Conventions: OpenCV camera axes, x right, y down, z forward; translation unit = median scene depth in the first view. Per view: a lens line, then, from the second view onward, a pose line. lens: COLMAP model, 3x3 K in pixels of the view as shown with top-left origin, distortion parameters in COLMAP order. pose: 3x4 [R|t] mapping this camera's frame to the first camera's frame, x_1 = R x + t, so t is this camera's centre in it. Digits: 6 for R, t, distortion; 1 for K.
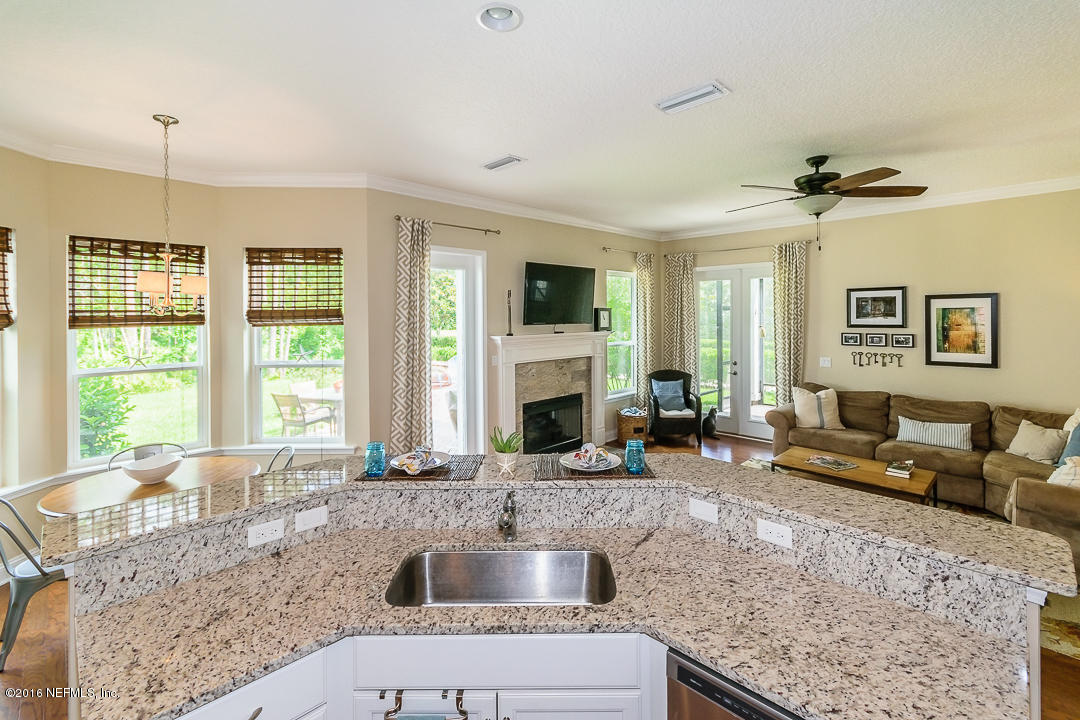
lens RADIAL K [[487.4, 0, 550.3], [0, 487.4, 316.1], [0, 0, 1]] dist [0.005080, 0.000043]
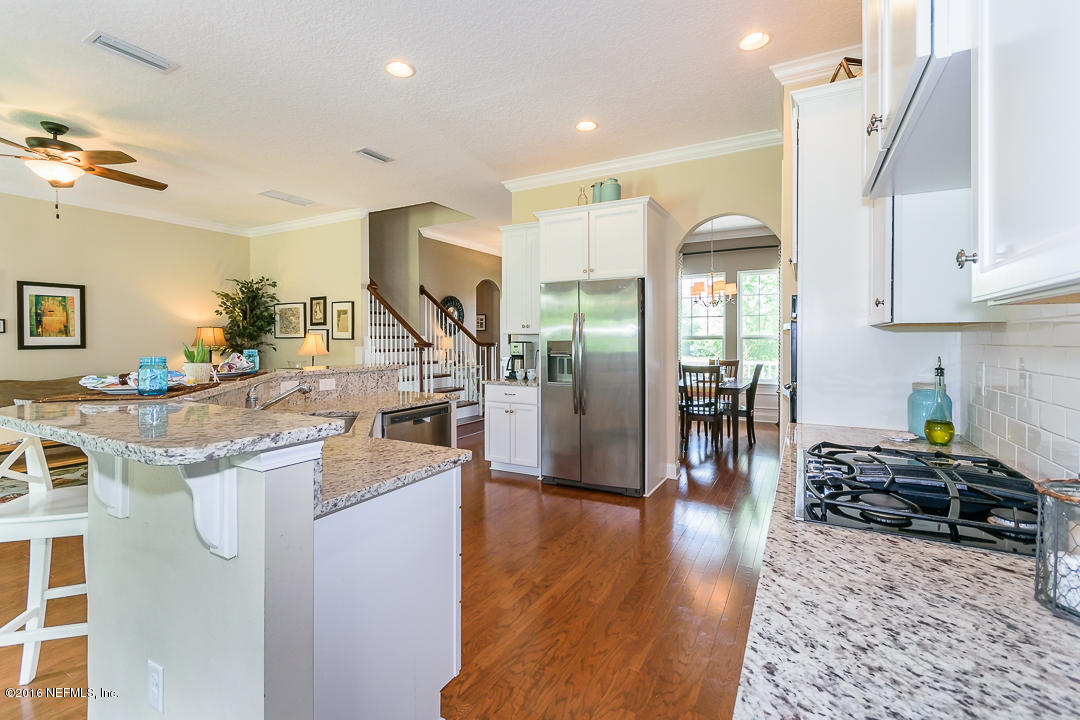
lens RADIAL K [[487.4, 0, 537.6], [0, 487.4, 351.4], [0, 0, 1]] dist [0.005080, 0.000043]
pose [[-0.274122, -0.014846, 0.961580, -0.536407], [0.009630, 0.999788, 0.018181, 0.100805], [-0.961647, 0.014244, -0.273921, 0.254225]]
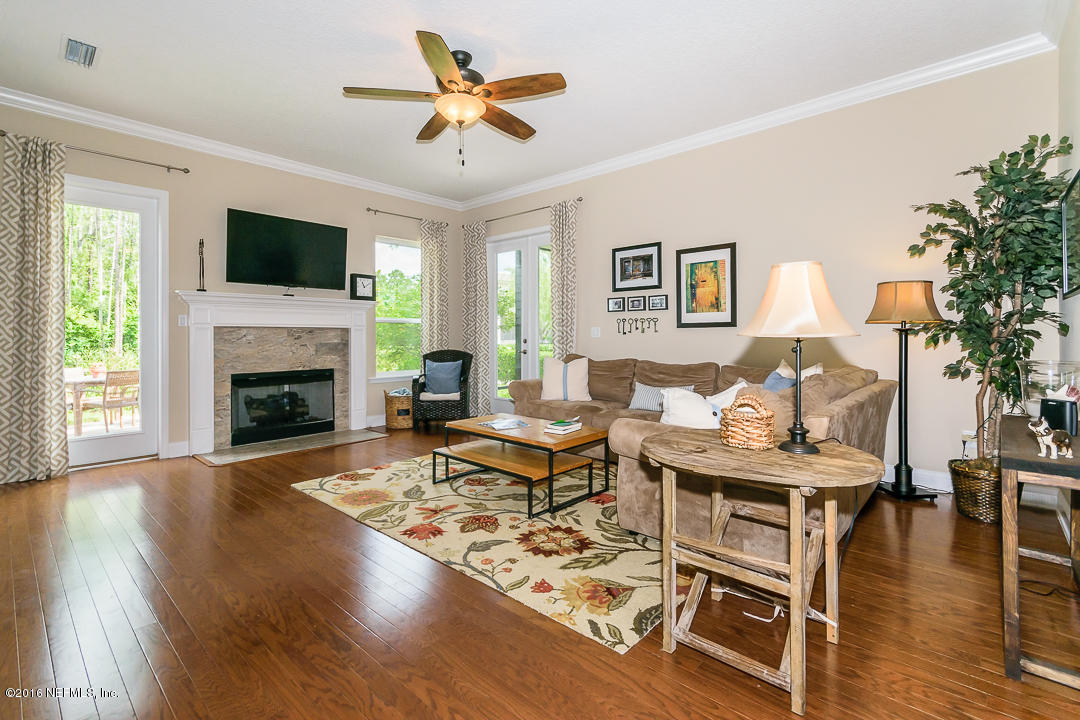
lens RADIAL K [[487.4, 0, 528.7], [0, 487.4, 324.5], [0, 0, 1]] dist [0.005080, 0.000043]
pose [[0.999221, 0.005859, 0.039030, 0.488654], [-0.004990, 0.999738, -0.022323, 0.121221], [-0.039150, 0.022111, 0.998989, 0.126949]]
